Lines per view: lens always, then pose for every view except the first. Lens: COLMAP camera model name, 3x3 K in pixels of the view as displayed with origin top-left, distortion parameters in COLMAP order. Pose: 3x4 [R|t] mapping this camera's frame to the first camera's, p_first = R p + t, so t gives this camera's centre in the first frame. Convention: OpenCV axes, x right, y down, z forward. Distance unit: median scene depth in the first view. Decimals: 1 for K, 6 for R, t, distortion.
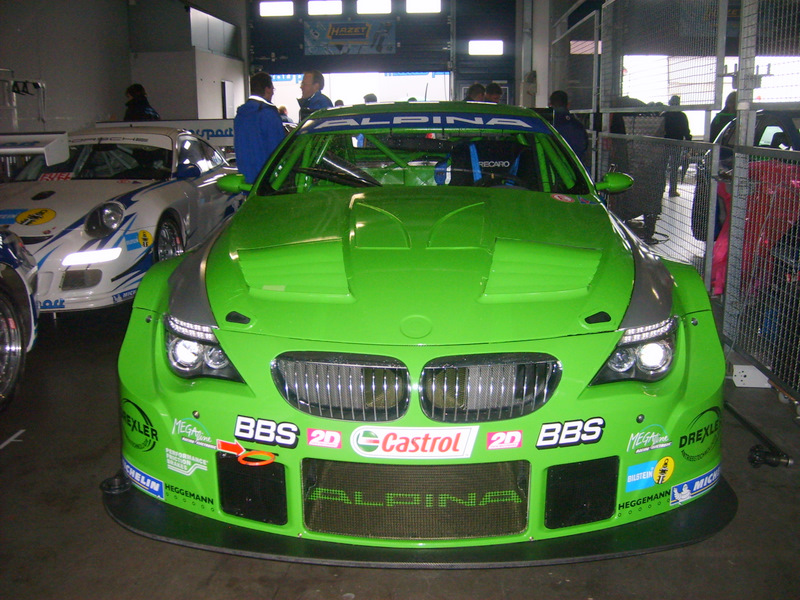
lens RADIAL K [[846.9, 0, 400.0], [0, 846.9, 300.0], [0, 0, 1]] dist [-0.158278, 0.163153]
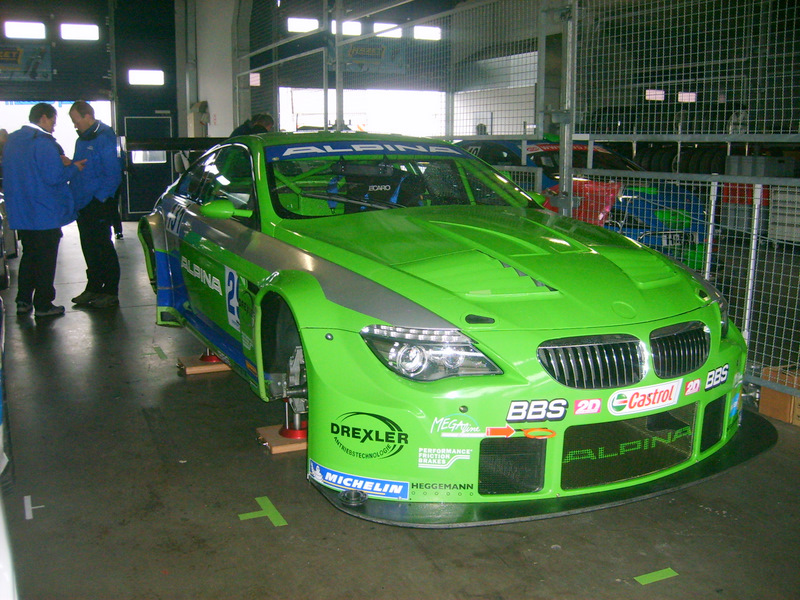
lens RADIAL K [[846.9, 0, 400.0], [0, 846.9, 300.0], [0, 0, 1]] dist [-0.158278, 0.163153]
pose [[0.871147, -0.082532, 0.484036, -0.831913], [0.098980, 0.995053, -0.008475, -0.005707], [-0.480942, 0.055293, 0.875007, 0.053092]]
